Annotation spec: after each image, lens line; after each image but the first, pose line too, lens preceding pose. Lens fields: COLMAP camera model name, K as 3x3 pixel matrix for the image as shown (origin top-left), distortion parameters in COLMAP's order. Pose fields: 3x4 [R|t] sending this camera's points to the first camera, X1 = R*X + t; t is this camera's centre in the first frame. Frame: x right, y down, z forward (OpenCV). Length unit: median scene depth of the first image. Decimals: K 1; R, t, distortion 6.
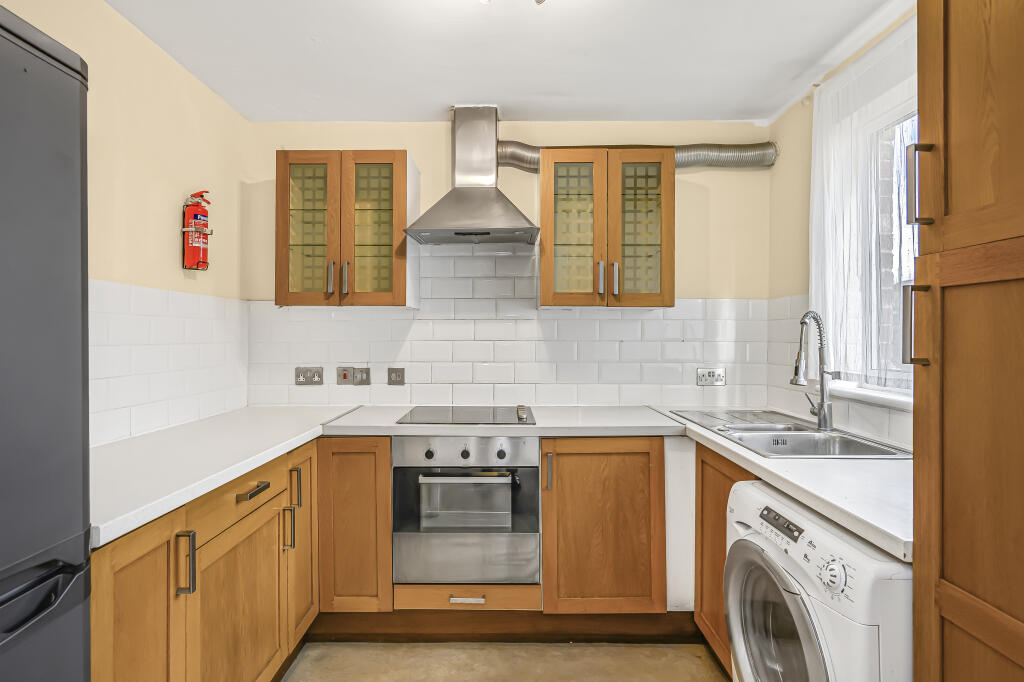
lens RADIAL K [[529.8, 0, 503.2], [0, 529.8, 335.4], [0, 0, 1]] dist [-0.002495, 0.001799]
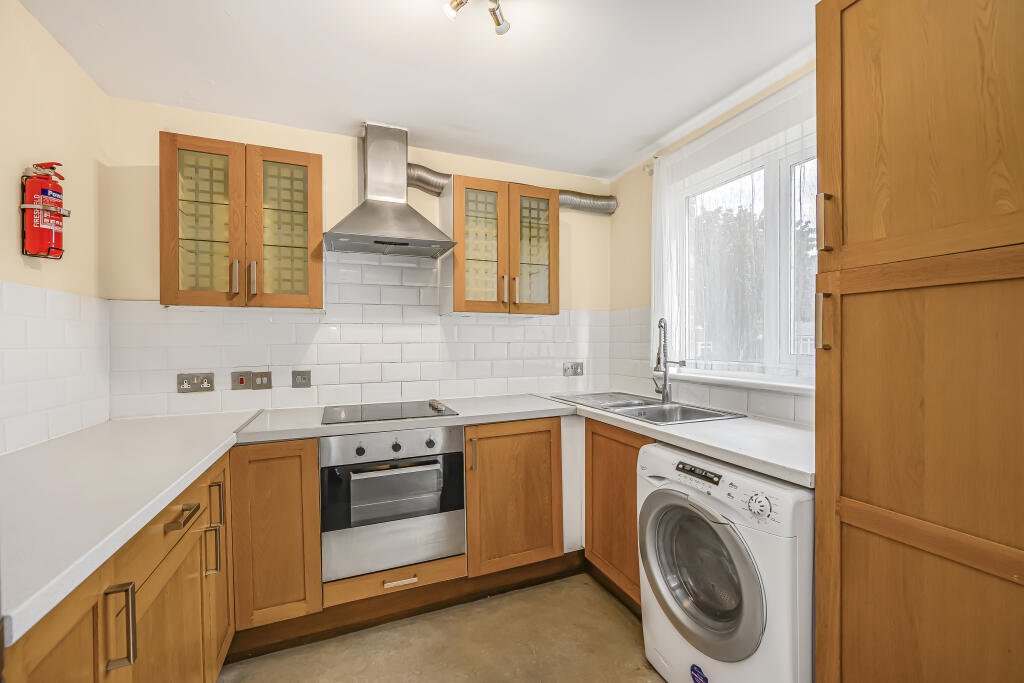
lens RADIAL K [[416.3, 0, 520.0], [0, 416.3, 346.4], [0, 0, 1]] dist [-0.003004, 0.000619]
pose [[0.916965, -0.010605, 0.398827, -0.172971], [0.007466, 0.999928, 0.009422, 0.013263], [-0.398898, -0.005662, 0.916978, 0.125762]]
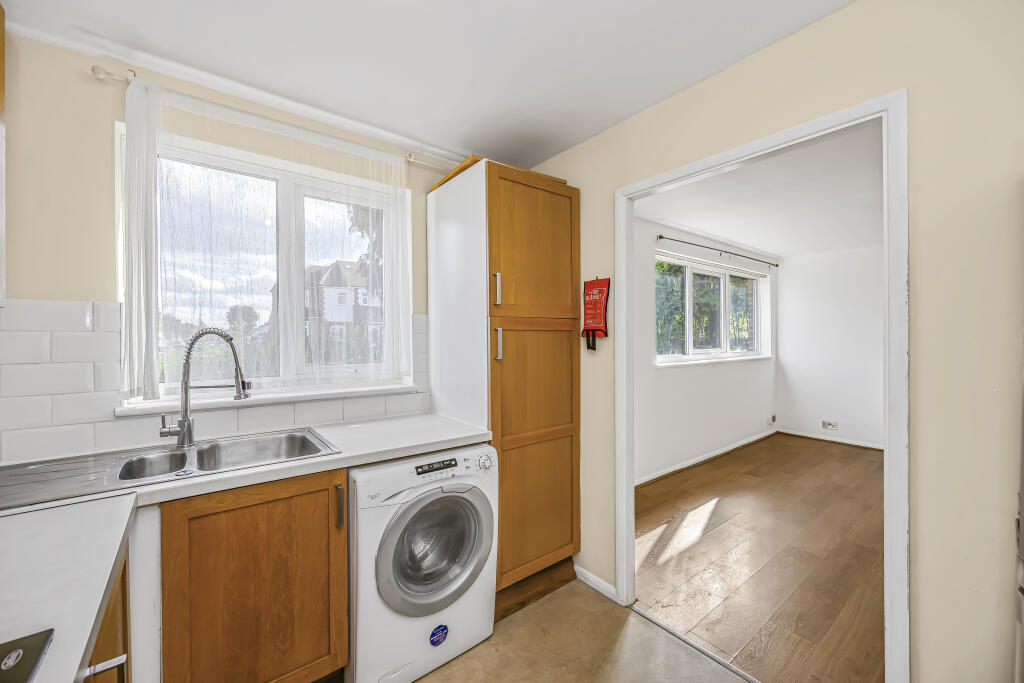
lens RADIAL K [[402.8, 0, 509.1], [0, 402.8, 334.9], [0, 0, 1]] dist [-0.003379, -0.000587]
pose [[-0.618825, -0.000521, 0.785529, -0.331339], [0.002970, 0.999991, 0.003003, -0.028792], [-0.785523, 0.004191, -0.618818, 0.908754]]
